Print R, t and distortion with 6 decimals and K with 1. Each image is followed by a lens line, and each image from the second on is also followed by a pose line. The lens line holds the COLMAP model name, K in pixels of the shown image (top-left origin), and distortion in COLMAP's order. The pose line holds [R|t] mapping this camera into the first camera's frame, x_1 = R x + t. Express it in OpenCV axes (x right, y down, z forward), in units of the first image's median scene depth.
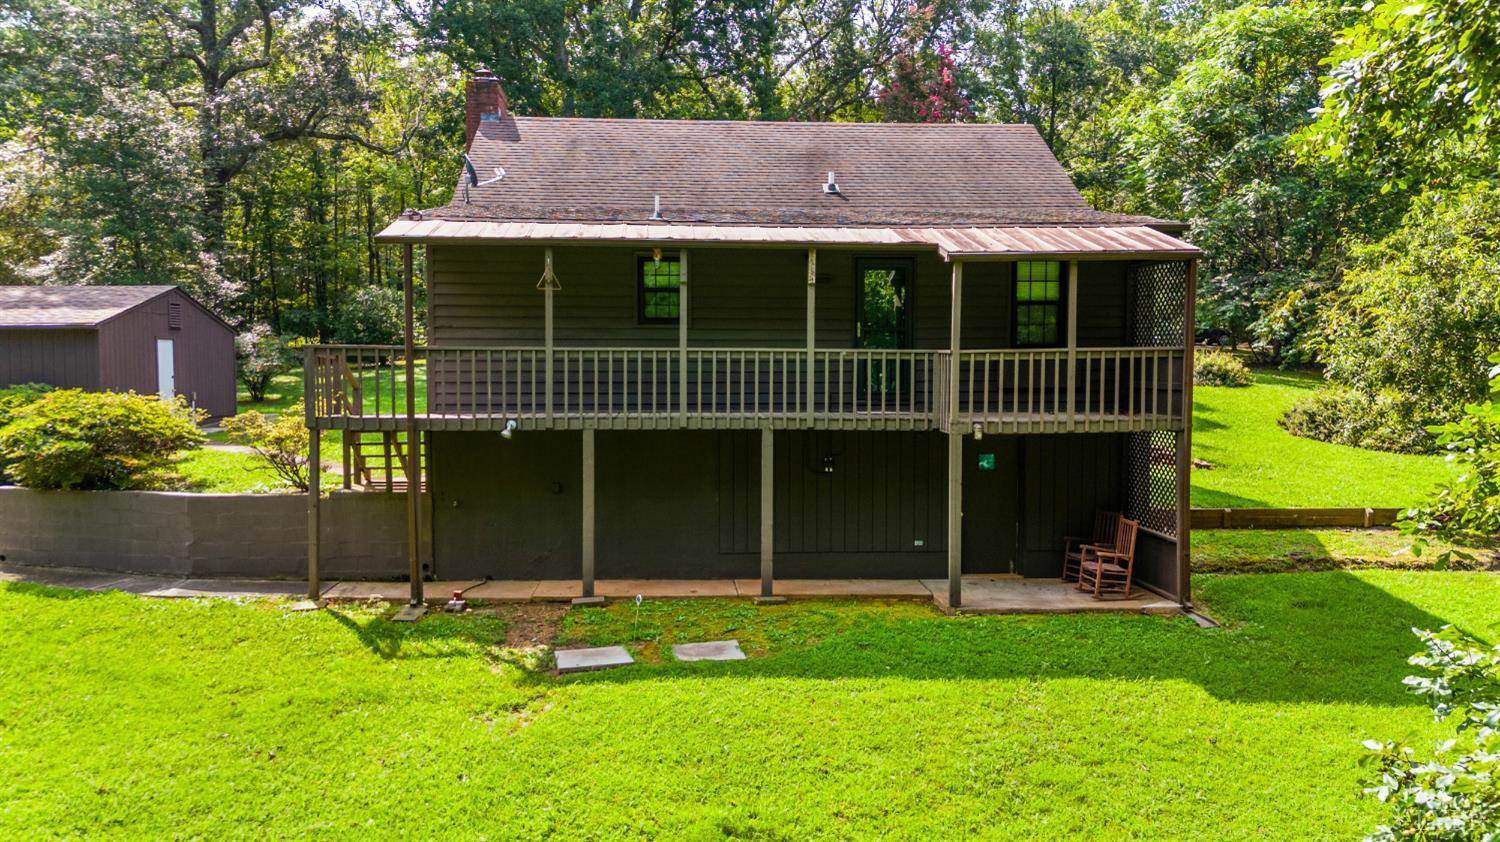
lens RADIAL K [[1105.5, 0, 750.1], [0, 1105.5, 417.6], [0, 0, 1]] dist [0.057373, -0.038551]
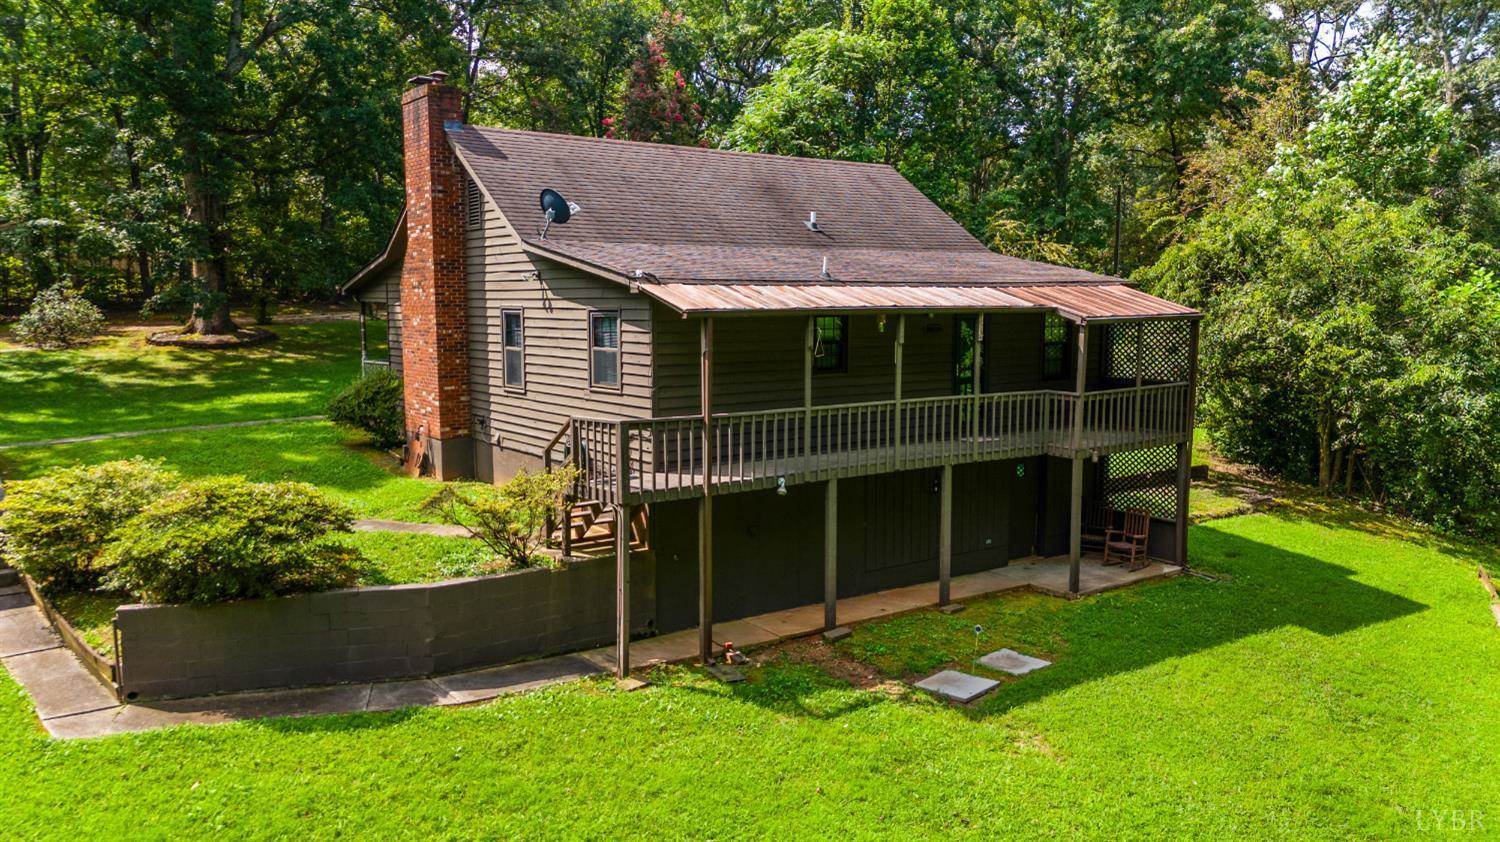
lens RADIAL K [[1105.5, 0, 751.1], [0, 1105.5, 412.0], [0, 0, 1]] dist [0.057373, -0.038551]
pose [[0.845556, -0.056701, 0.530868, -0.795318], [0.026222, 0.997555, 0.064781, -0.129376], [-0.533243, -0.040855, 0.844975, 0.119589]]
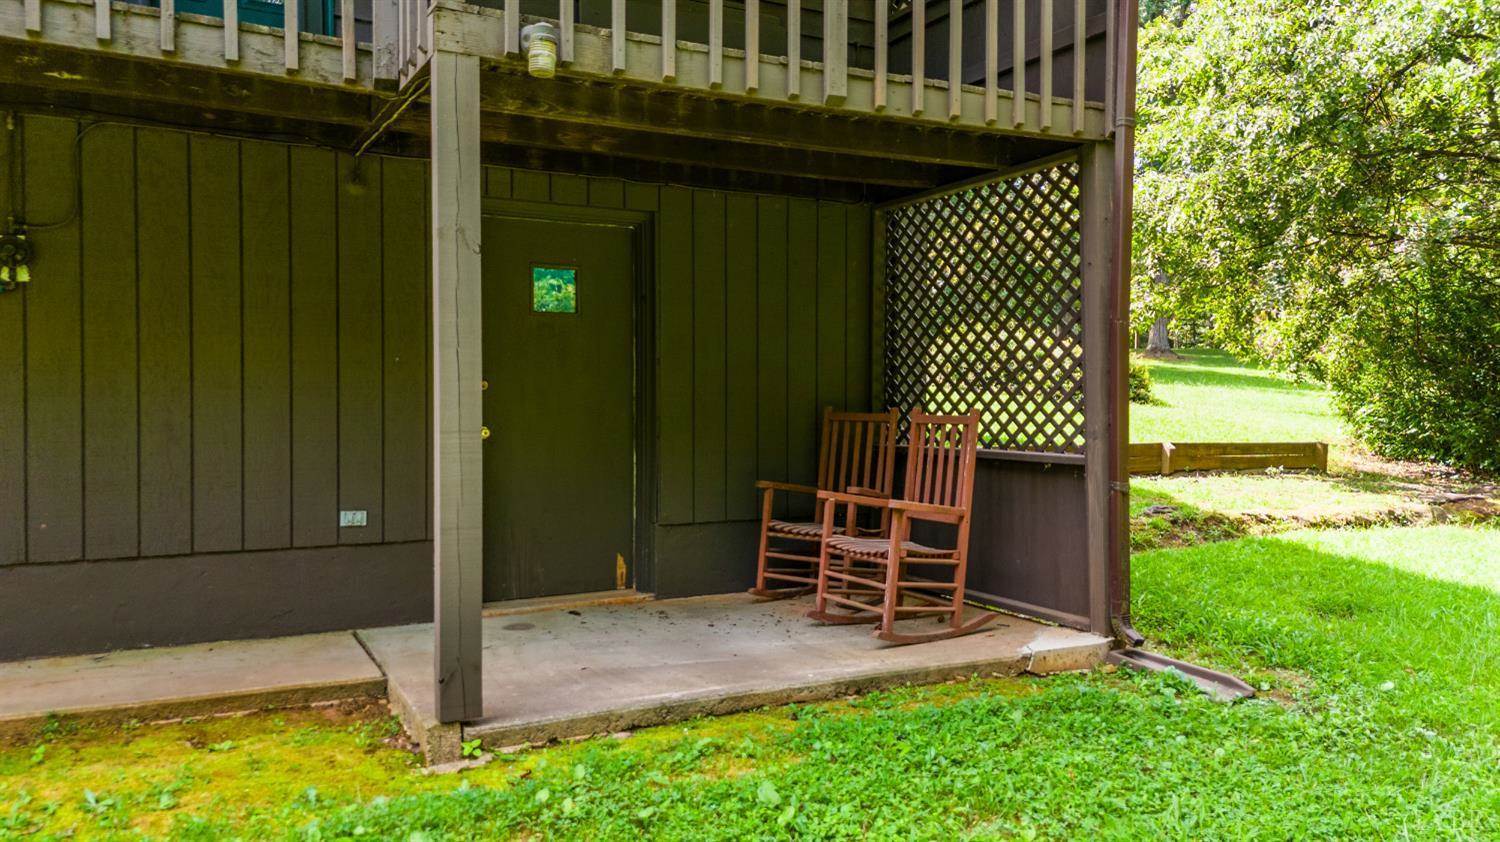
lens RADIAL K [[1105.5, 0, 749.6], [0, 1105.5, 408.4], [0, 0, 1]] dist [0.057373, -0.038551]
pose [[0.912559, -0.003844, 0.408927, 0.138658], [0.021918, 0.998978, -0.039522, 0.106945], [-0.408357, 0.045029, 0.911711, 0.721625]]
